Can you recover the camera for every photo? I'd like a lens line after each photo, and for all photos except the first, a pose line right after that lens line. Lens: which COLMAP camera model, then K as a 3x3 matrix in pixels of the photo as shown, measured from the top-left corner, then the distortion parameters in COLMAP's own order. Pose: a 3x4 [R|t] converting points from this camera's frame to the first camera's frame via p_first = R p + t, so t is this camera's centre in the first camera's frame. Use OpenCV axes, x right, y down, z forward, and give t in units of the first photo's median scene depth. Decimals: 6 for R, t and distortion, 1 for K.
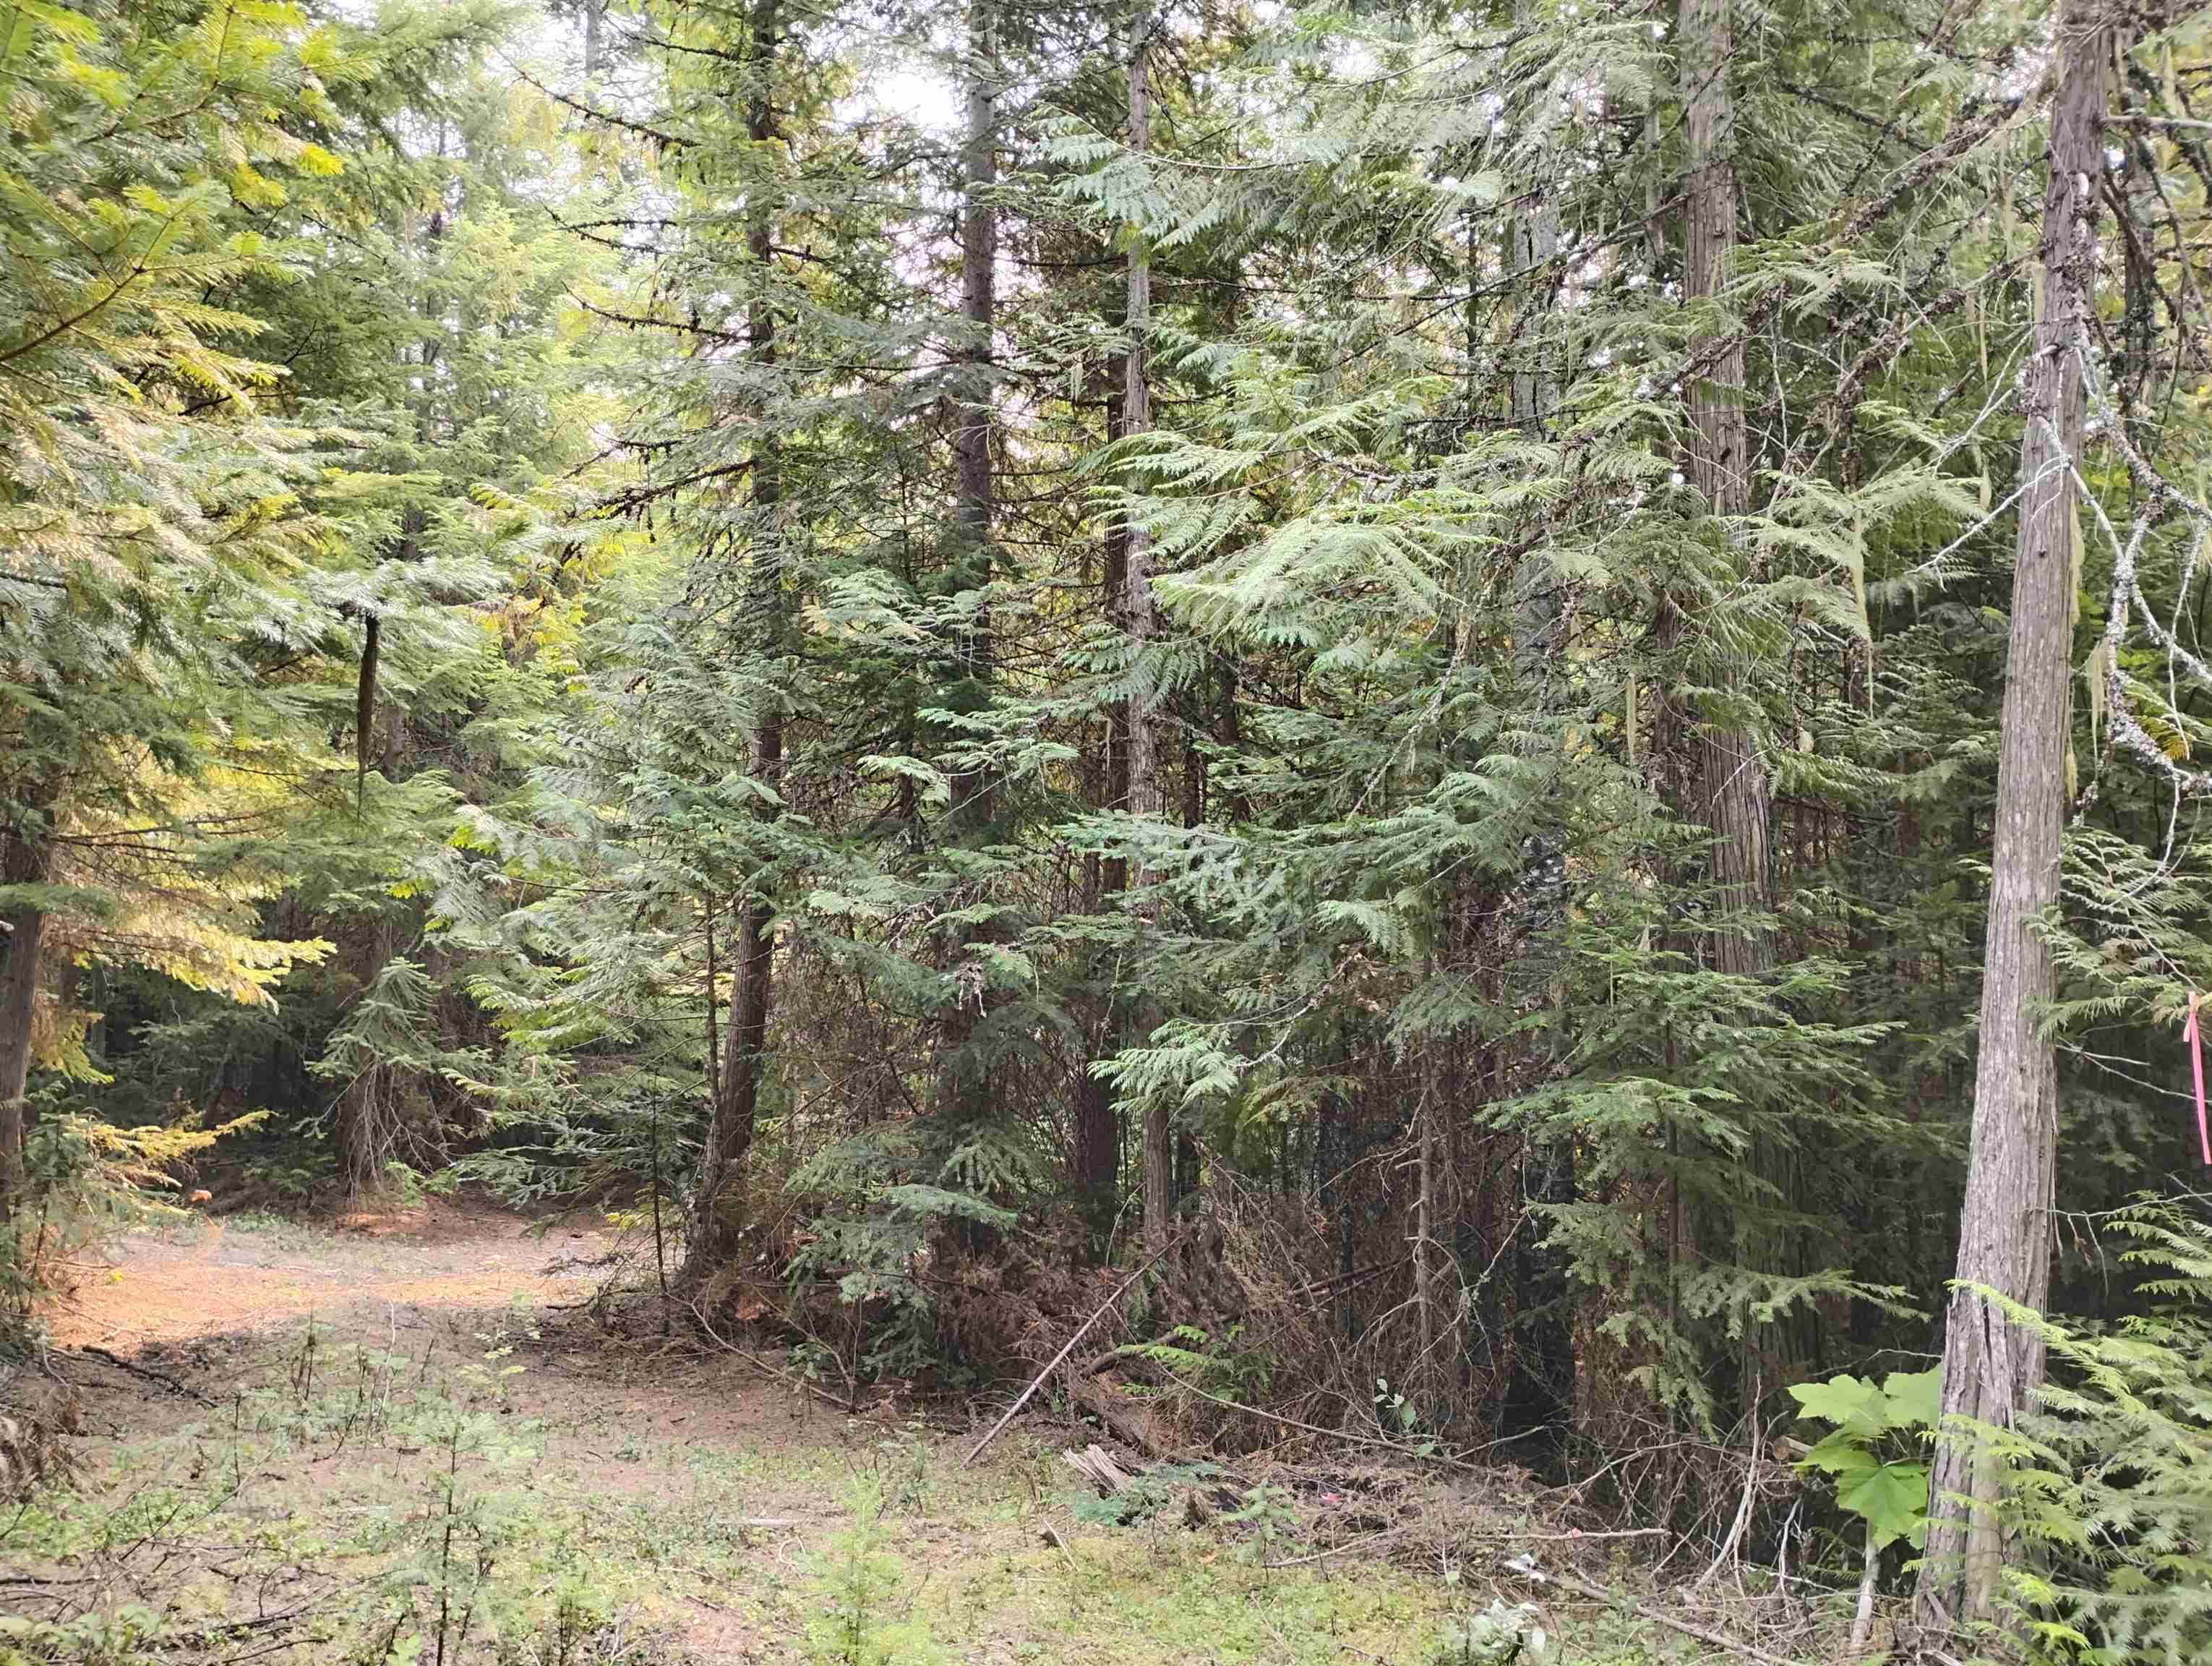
lens RADIAL K [[1831.0, 0, 1099.3], [0, 1831.0, 833.3], [0, 0, 1]] dist [0.045351, -0.033904]
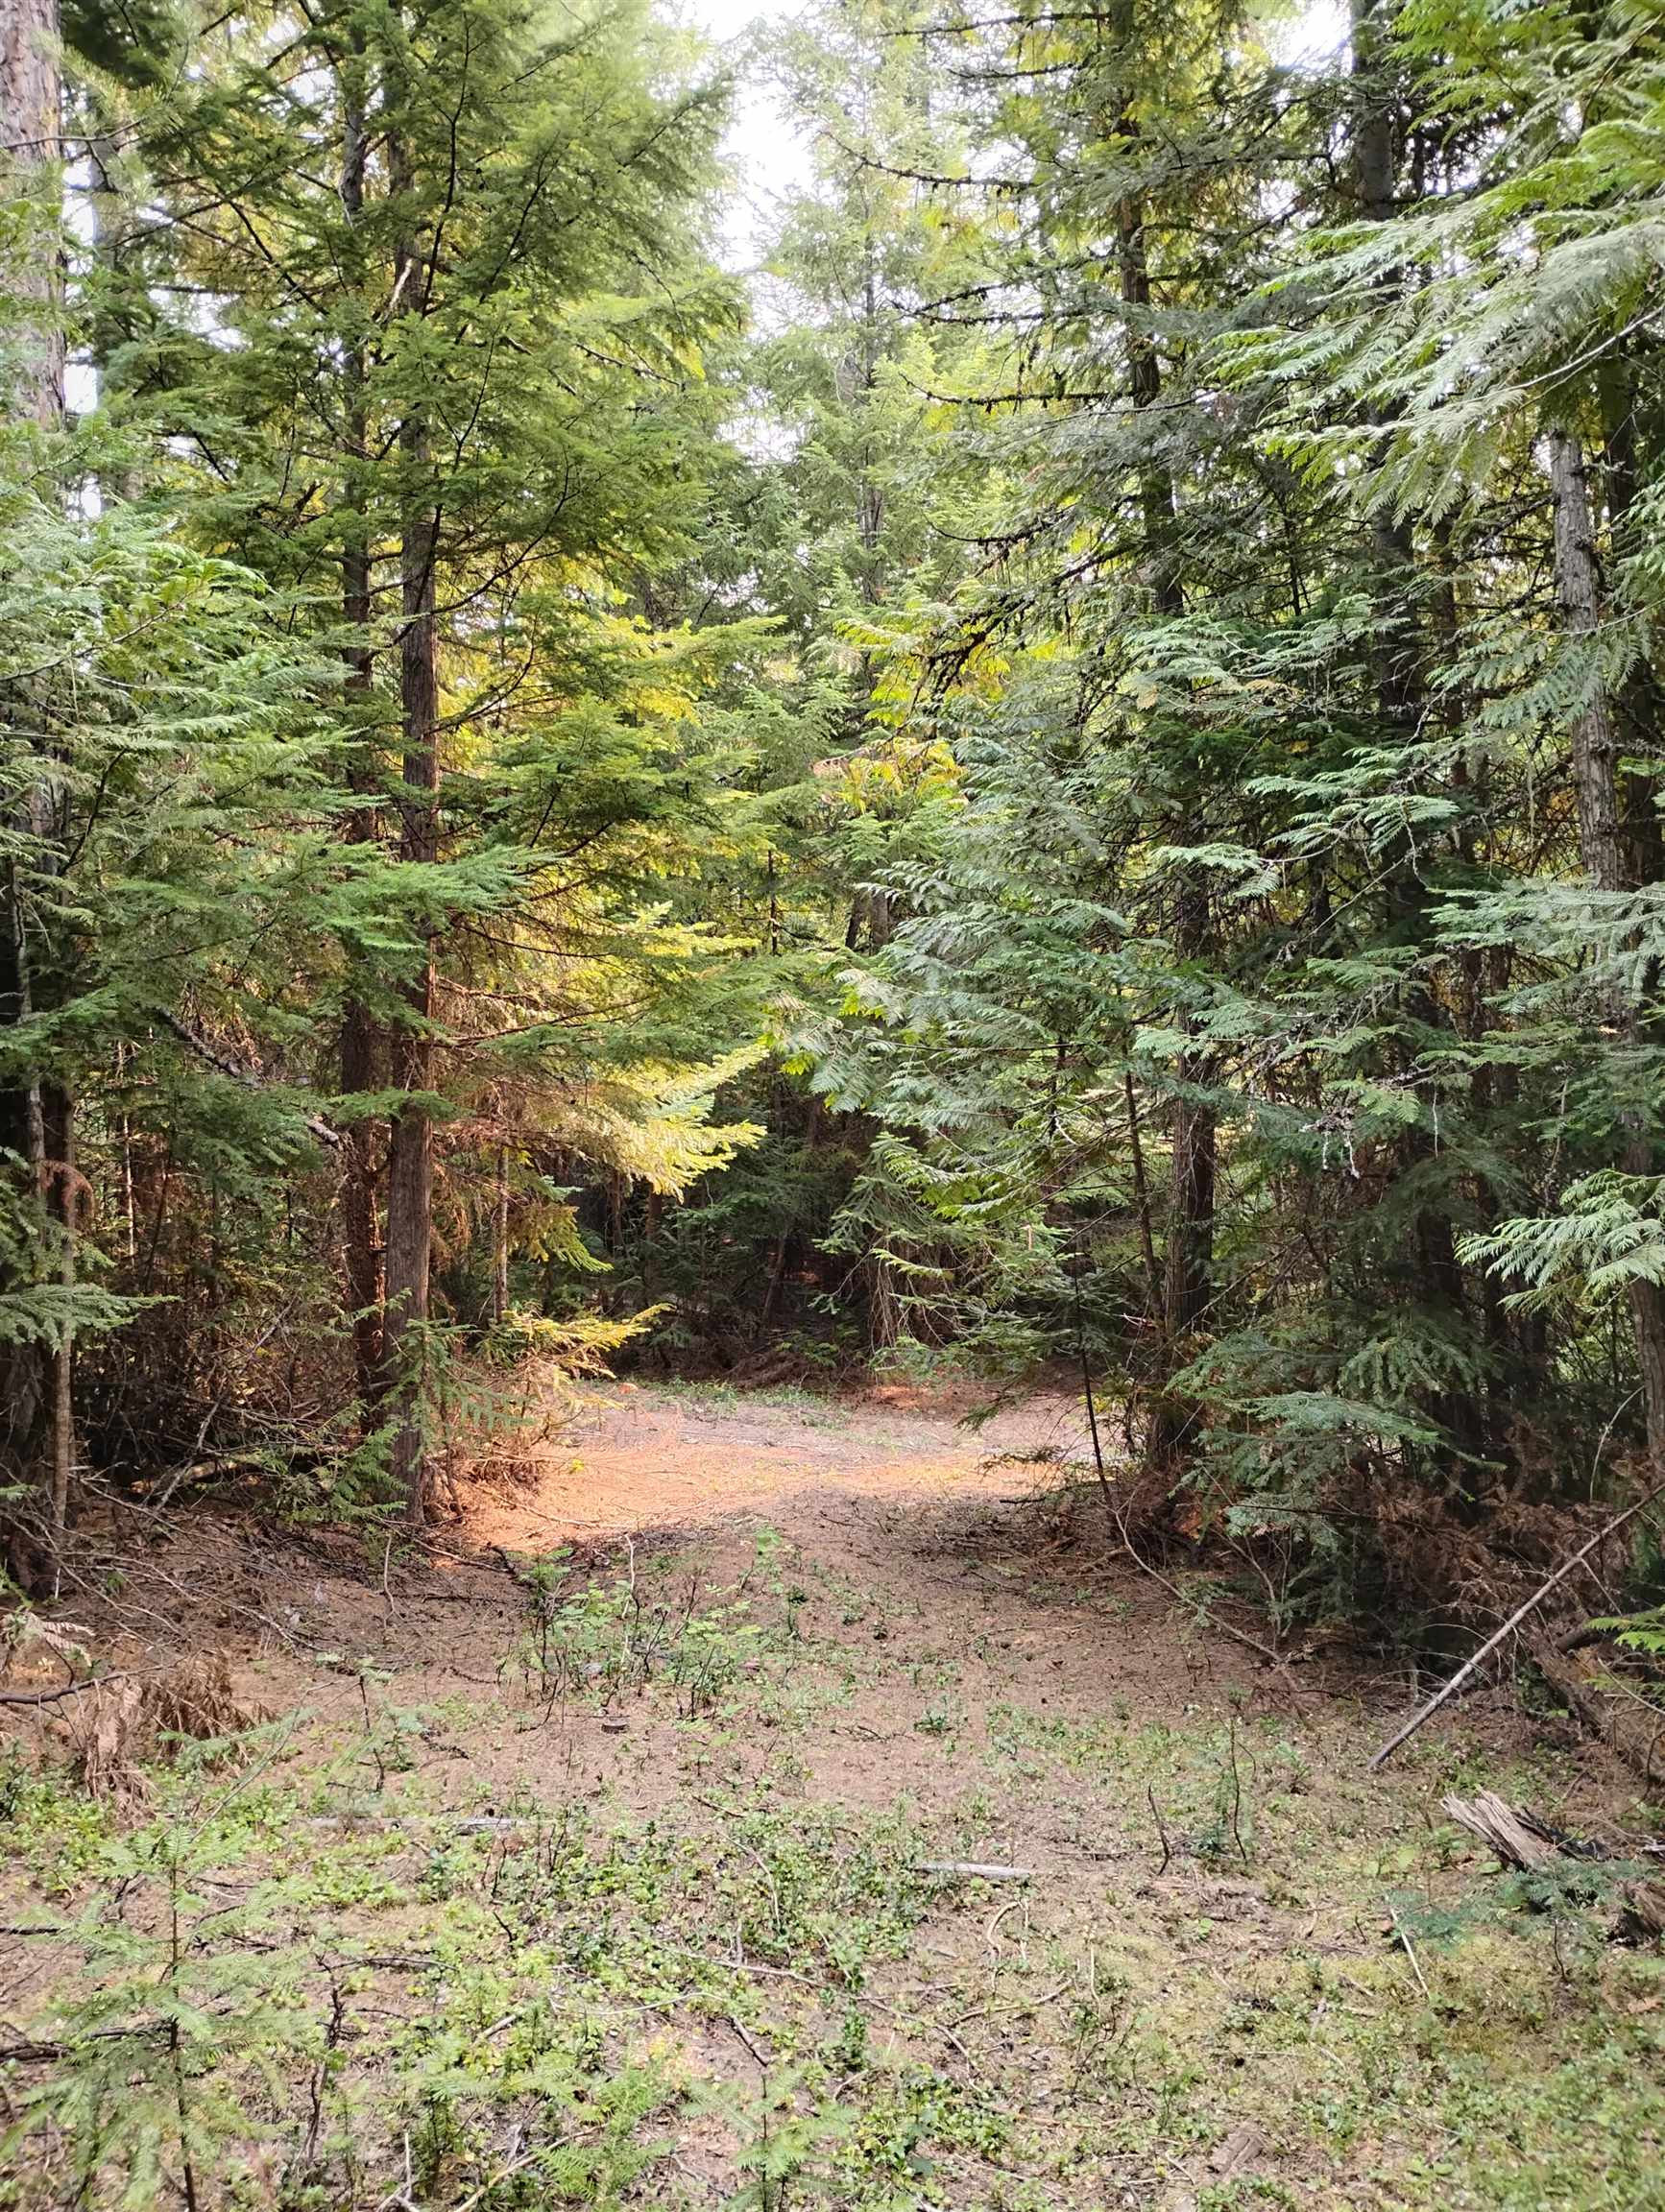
lens RADIAL K [[1830.9, 0, 835.4], [0, 1830.9, 1108.1], [0, 0, 1]] dist [0.045351, -0.033904]
pose [[0.886506, -0.069875, -0.457411, 0.116517], [0.101241, 0.993871, 0.044389, 0.021608], [0.451506, -0.085660, 0.888147, 0.297215]]
